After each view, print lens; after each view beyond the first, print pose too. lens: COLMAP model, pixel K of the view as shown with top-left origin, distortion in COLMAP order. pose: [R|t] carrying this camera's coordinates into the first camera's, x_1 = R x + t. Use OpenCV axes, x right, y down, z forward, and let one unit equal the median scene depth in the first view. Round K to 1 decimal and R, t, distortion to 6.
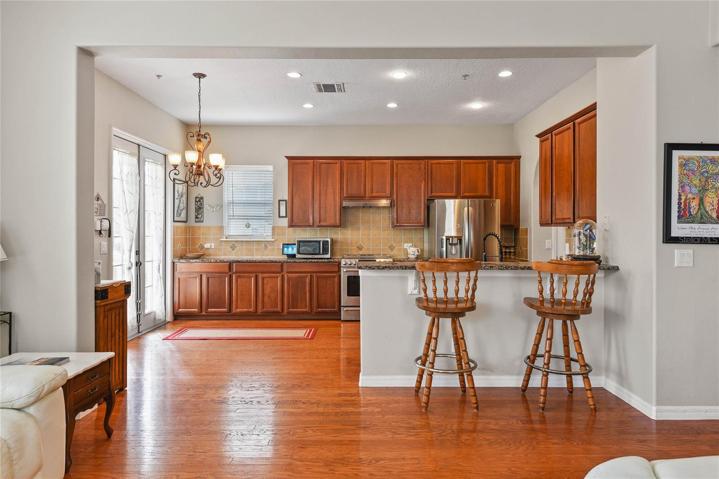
lens RADIAL K [[503.0, 0, 359.4], [0, 503.0, 228.6], [0, 0, 1]] dist [0.002188, 0.000267]
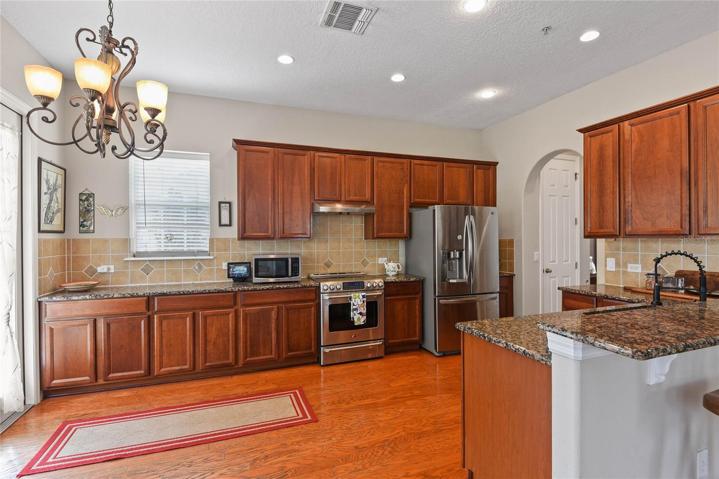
lens RADIAL K [[368.6, 0, 363.3], [0, 368.6, 238.4], [0, 0, 1]] dist [0.016075, -0.029031]
pose [[0.931436, -0.005698, 0.363860, -0.173345], [0.003362, 0.999969, 0.007054, -0.008333], [-0.363889, -0.005347, 0.931427, 0.466594]]
